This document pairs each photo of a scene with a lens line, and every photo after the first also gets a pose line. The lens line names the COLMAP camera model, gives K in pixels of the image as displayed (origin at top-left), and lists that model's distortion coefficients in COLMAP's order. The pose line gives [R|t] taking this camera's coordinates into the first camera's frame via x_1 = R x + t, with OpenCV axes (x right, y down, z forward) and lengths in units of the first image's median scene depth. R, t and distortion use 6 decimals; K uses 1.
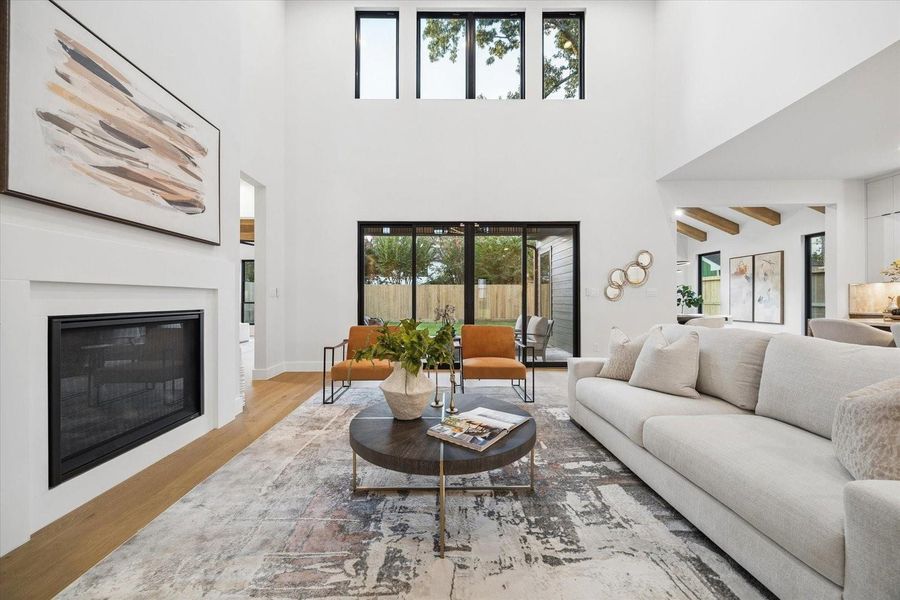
lens RADIAL K [[346.7, 0, 447.7], [0, 346.7, 299.6], [0, 0, 1]] dist [-0.001361, -0.000036]
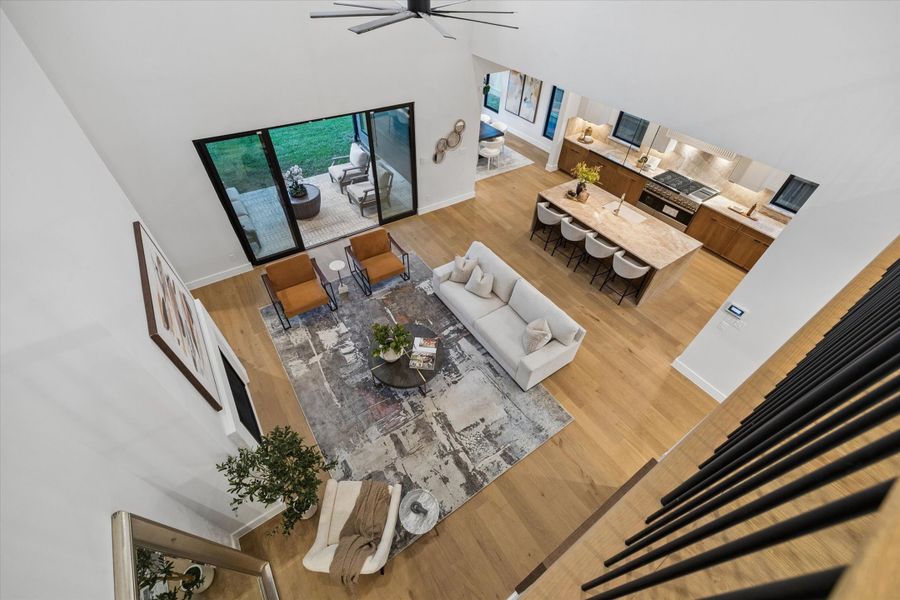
lens RADIAL K [[367.8, 0, 451.6], [0, 367.8, 300.9], [0, 0, 1]] dist [0.000326, -0.000009]
pose [[0.836671, -0.368626, 0.405088, -0.470914], [-0.040865, 0.695534, 0.717330, -1.262527], [-0.546179, -0.616724, 0.566869, -0.277577]]
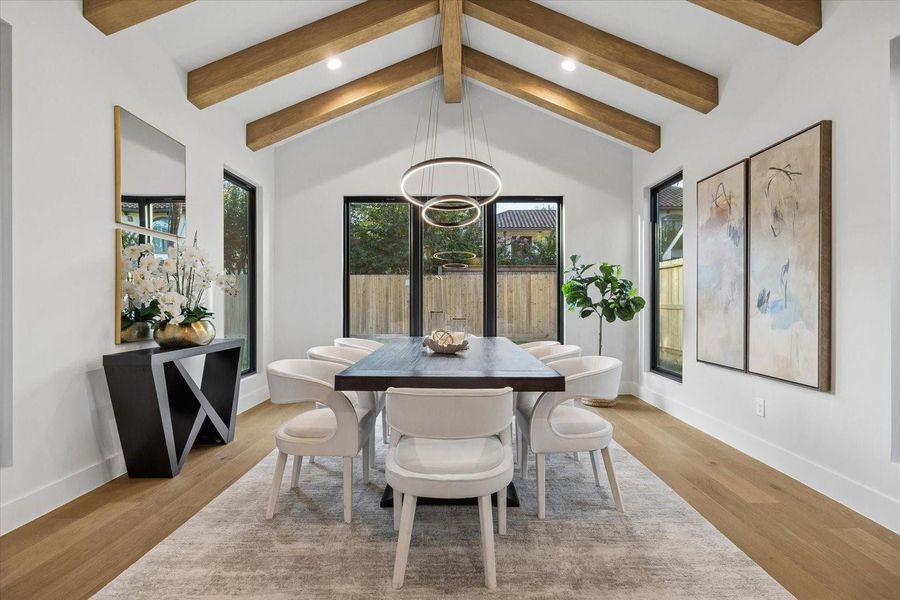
lens RADIAL K [[458.8, 0, 451.4], [0, 458.8, 301.9], [0, 0, 1]] dist [-0.000620, 0.000257]
pose [[0.999940, 0.002223, -0.010732, 1.761221], [-0.002237, 0.999997, -0.001273, 0.006927], [0.010729, 0.001296, 0.999942, 1.655273]]
